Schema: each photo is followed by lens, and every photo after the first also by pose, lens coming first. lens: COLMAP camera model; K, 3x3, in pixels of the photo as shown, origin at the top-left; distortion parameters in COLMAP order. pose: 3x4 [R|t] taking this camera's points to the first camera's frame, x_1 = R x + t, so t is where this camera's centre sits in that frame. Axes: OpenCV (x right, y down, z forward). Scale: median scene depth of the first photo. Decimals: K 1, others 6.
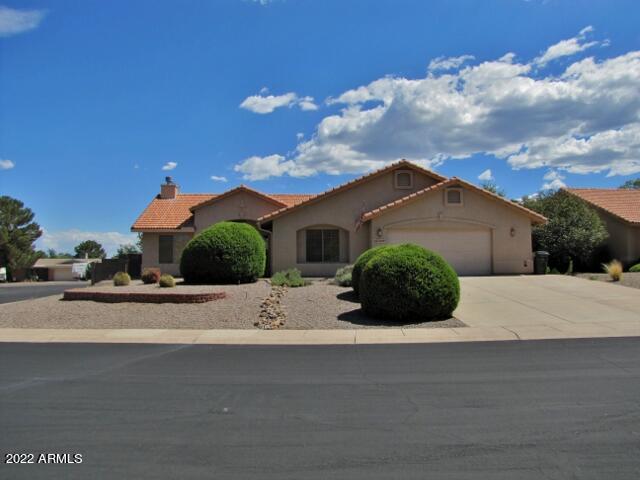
lens RADIAL K [[541.4, 0, 335.0], [0, 541.4, 231.3], [0, 0, 1]] dist [-0.172746, 0.140672]
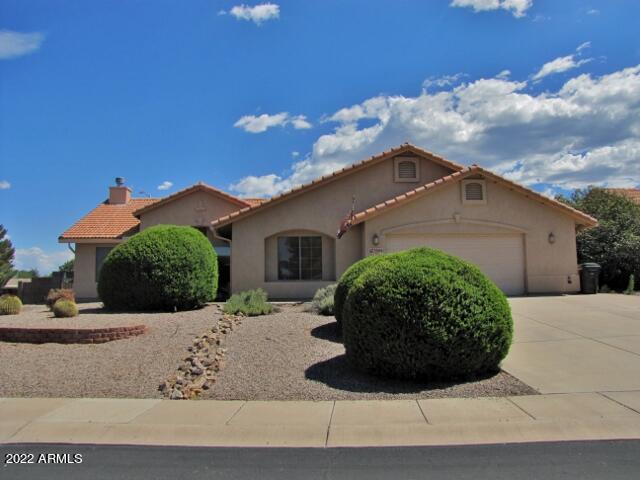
lens RADIAL K [[541.4, 0, 335.0], [0, 541.4, 231.3], [0, 0, 1]] dist [-0.172746, 0.140672]
pose [[0.999946, -0.006209, 0.008274, 0.020555], [0.006497, 0.999361, -0.035160, 0.016275], [-0.008051, 0.035212, 0.999347, 0.254803]]
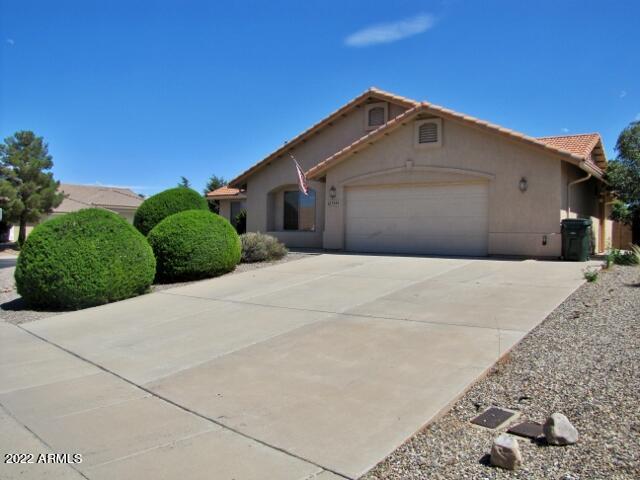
lens RADIAL K [[541.4, 0, 335.0], [0, 541.4, 231.3], [0, 0, 1]] dist [-0.172746, 0.140672]
pose [[0.759088, 0.015278, -0.650809, 0.556081], [0.023721, 0.998411, 0.051106, 0.017925], [0.650556, -0.054232, 0.757519, 0.429063]]
